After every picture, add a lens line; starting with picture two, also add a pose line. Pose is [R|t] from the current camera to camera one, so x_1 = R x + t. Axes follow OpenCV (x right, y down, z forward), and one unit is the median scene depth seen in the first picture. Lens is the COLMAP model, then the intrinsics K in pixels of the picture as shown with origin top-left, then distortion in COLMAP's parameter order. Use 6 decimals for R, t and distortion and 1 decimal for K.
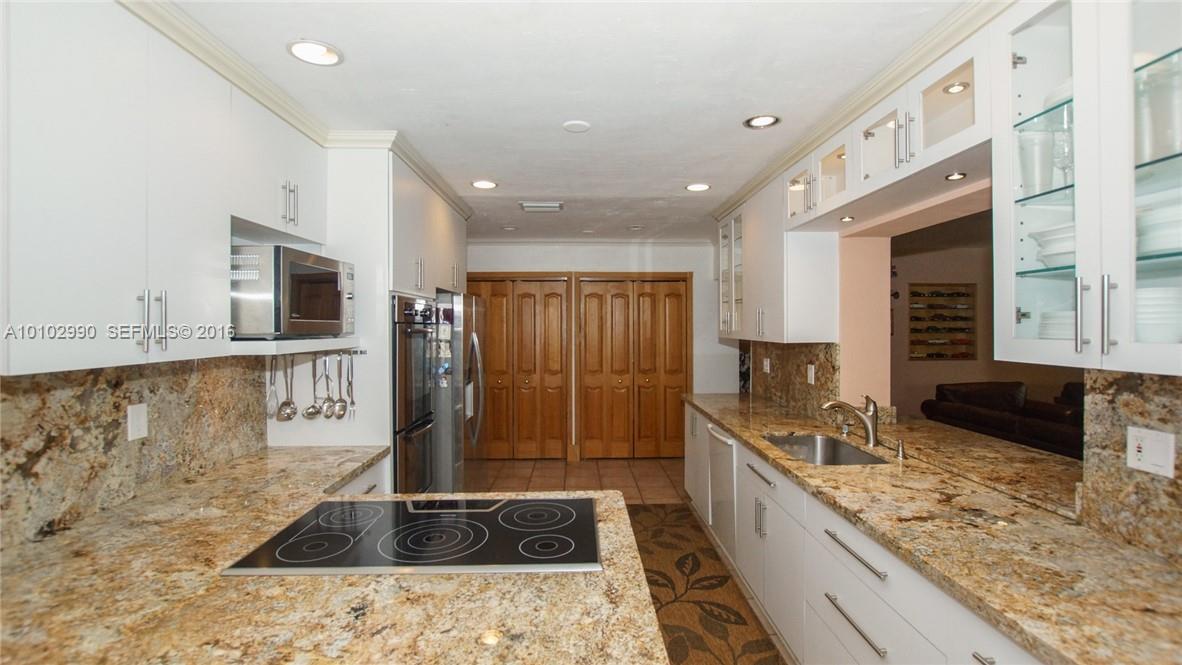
lens RADIAL K [[523.3, 0, 587.0], [0, 523.3, 331.4], [0, 0, 1]] dist [-0.034356, 0.004539]
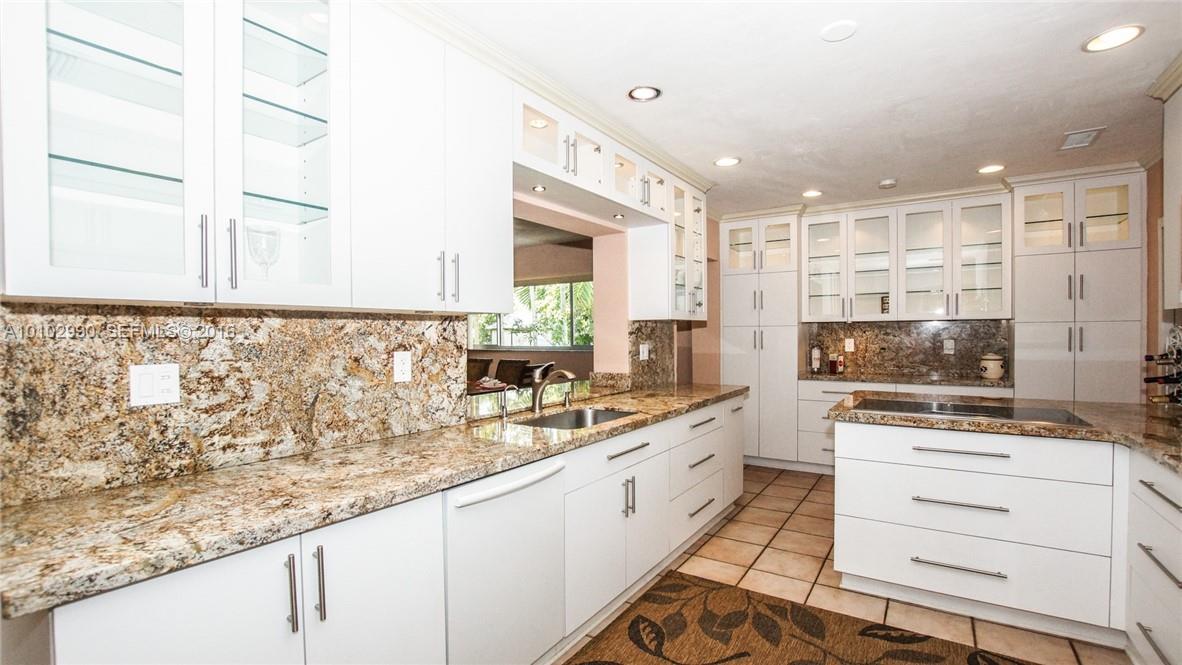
lens RADIAL K [[523.3, 0, 586.8], [0, 523.3, 338.0], [0, 0, 1]] dist [-0.034356, 0.004539]
pose [[-0.823799, -0.005538, 0.566855, -0.167021], [0.007750, 0.999749, 0.021032, 0.057335], [-0.566829, 0.021719, -0.823549, 2.178170]]
